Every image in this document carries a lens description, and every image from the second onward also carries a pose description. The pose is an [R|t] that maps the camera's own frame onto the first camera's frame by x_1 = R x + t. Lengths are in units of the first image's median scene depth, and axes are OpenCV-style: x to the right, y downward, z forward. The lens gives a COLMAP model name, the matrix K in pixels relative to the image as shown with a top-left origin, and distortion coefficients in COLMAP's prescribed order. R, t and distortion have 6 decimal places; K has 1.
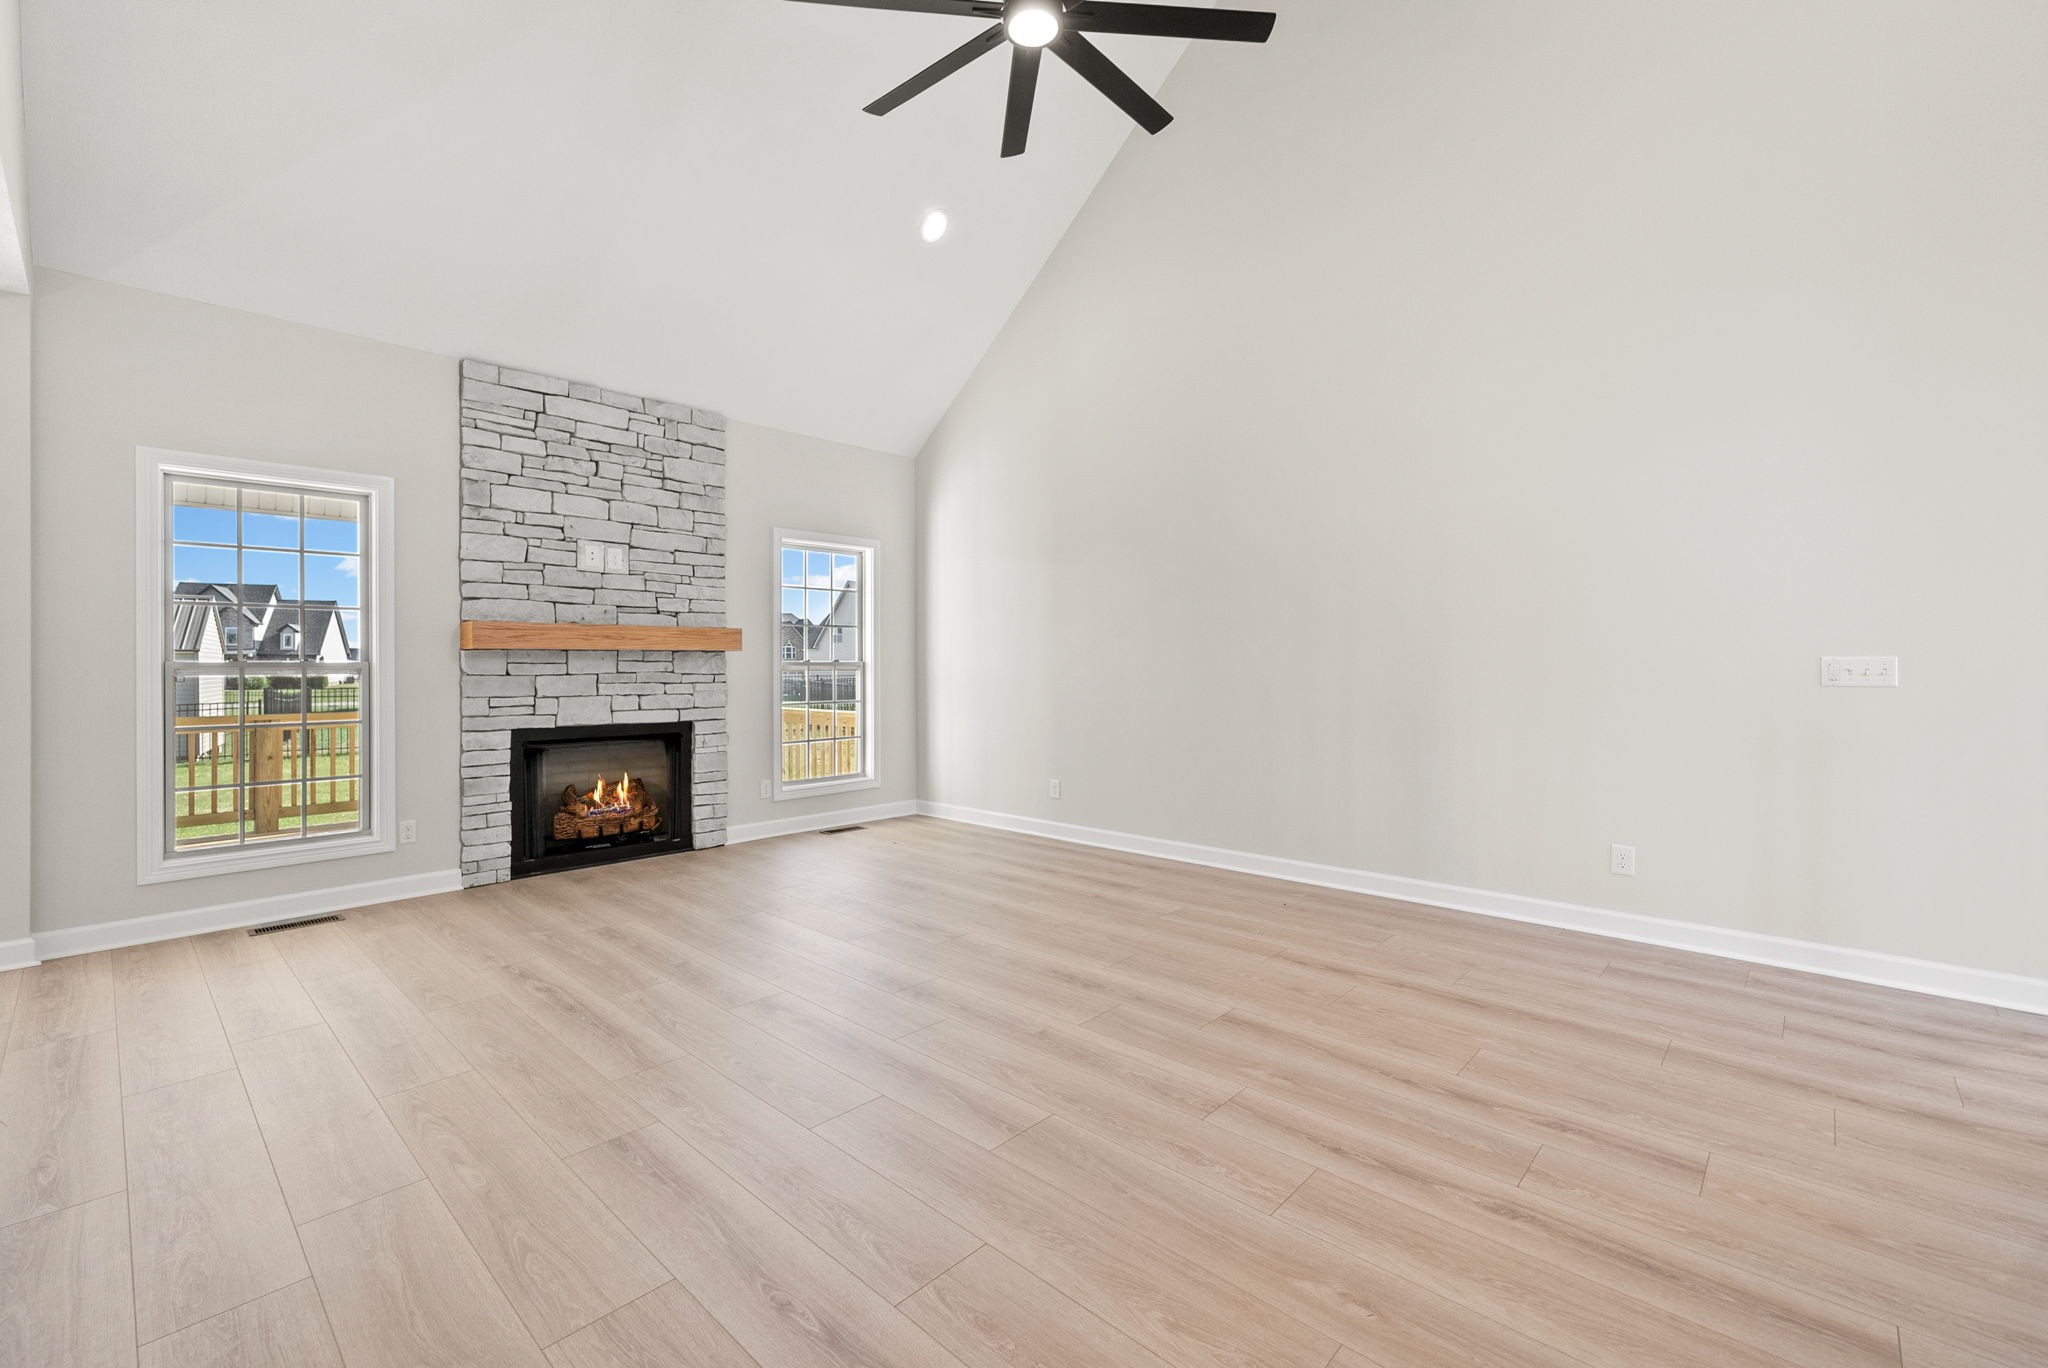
lens RADIAL K [[848.6, 0, 1014.1], [0, 848.6, 662.5], [0, 0, 1]] dist [-0.000701, -0.000198]
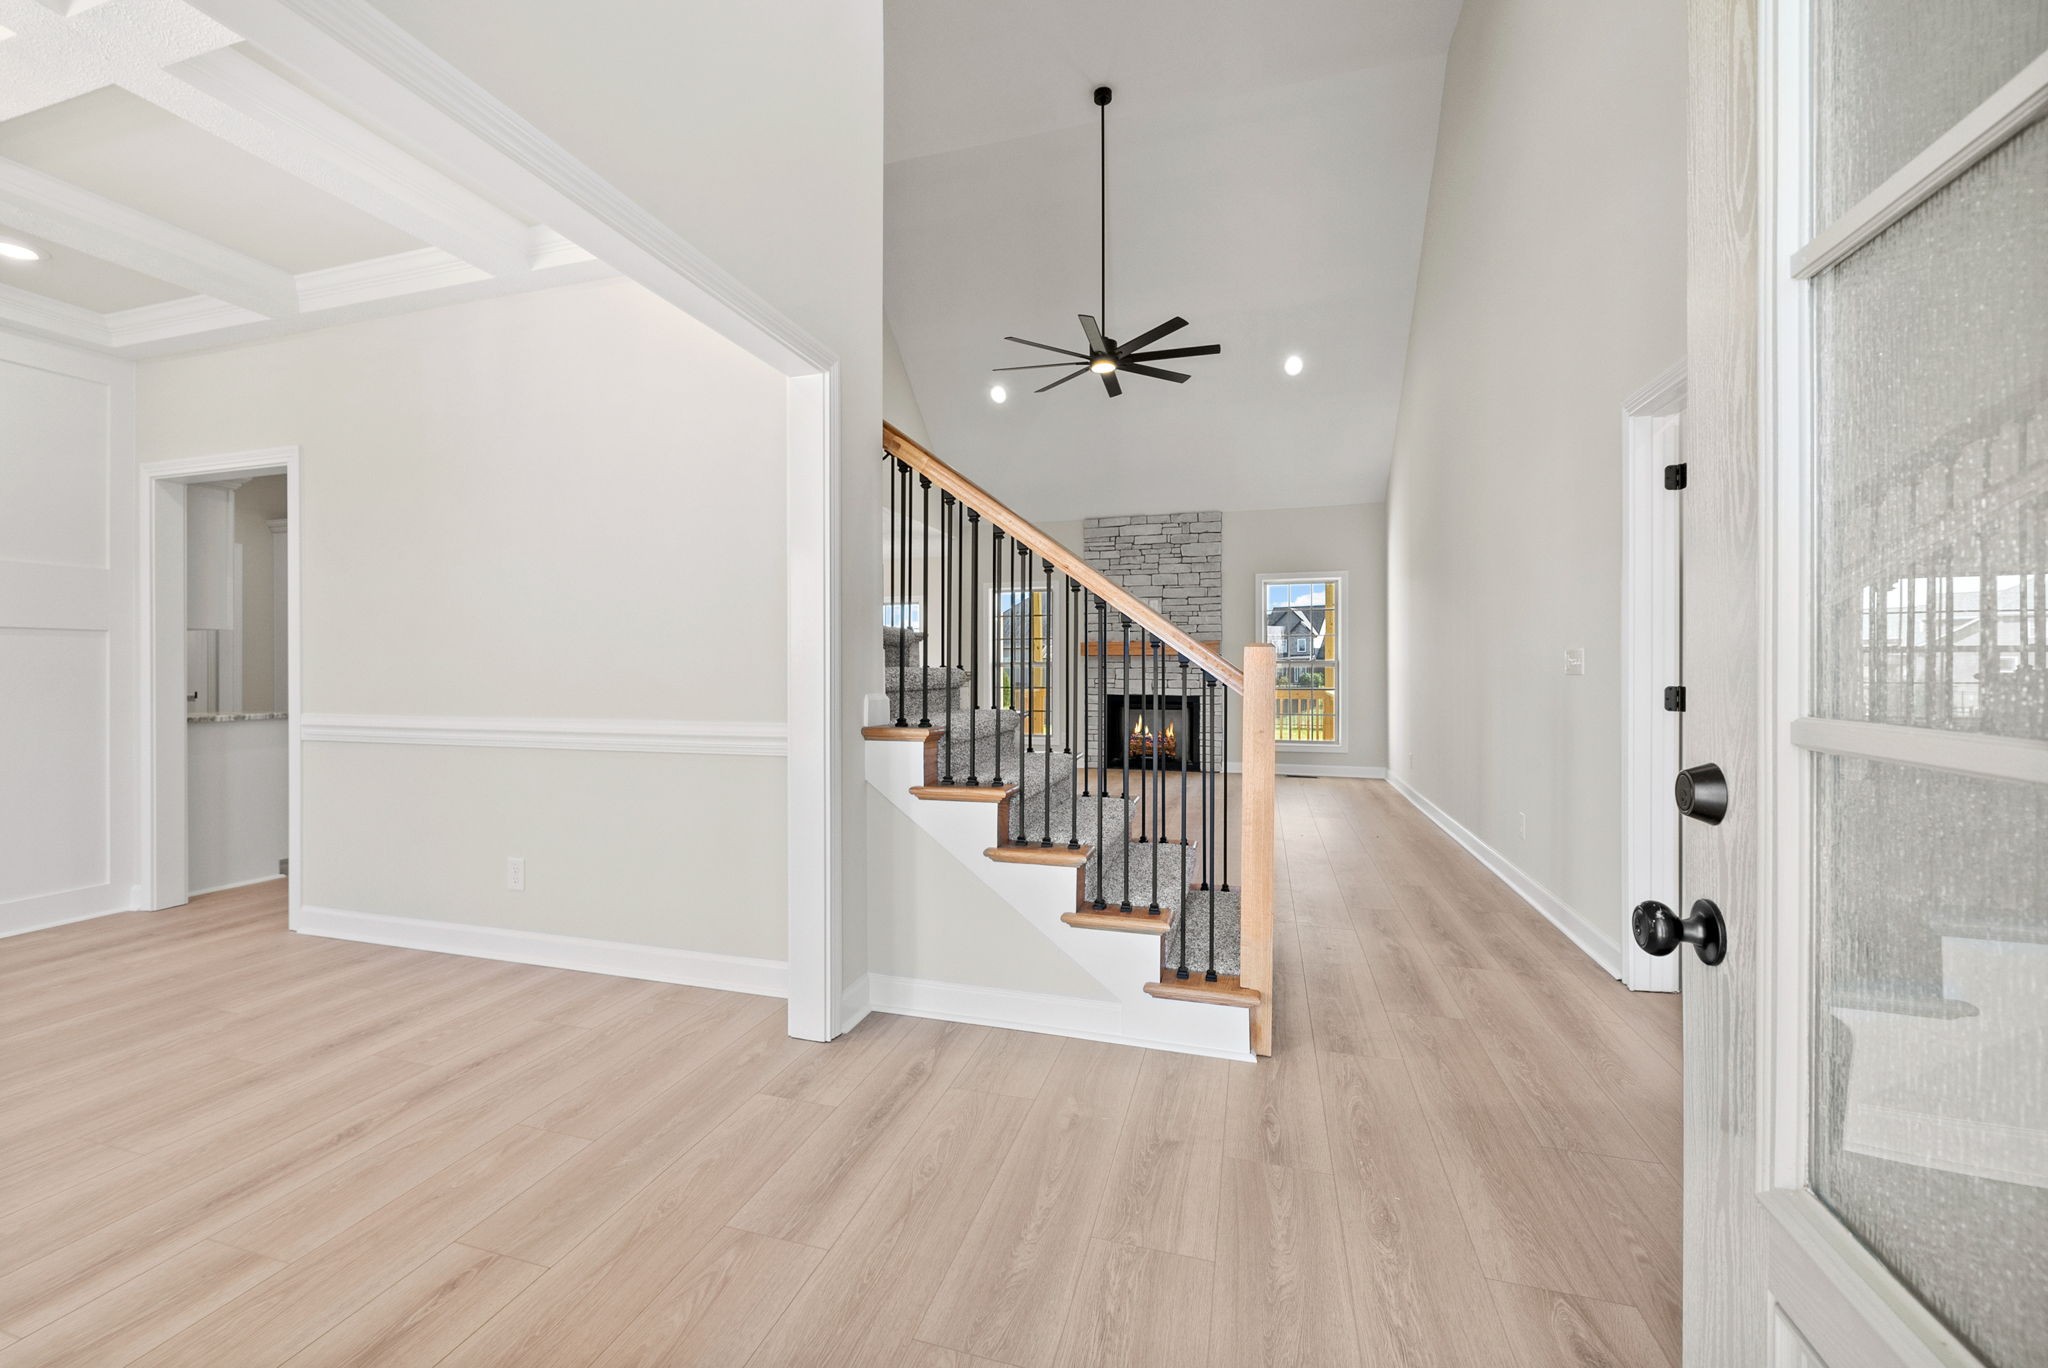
lens RADIAL K [[848.6, 0, 1014.3], [0, 848.6, 674.5], [0, 0, 1]] dist [-0.000701, -0.000198]
pose [[0.447246, 0.008803, -0.894368, 1.016078], [0.000717, 0.999948, 0.010200, 0.008602], [0.894411, -0.005203, 0.447216, -0.100186]]
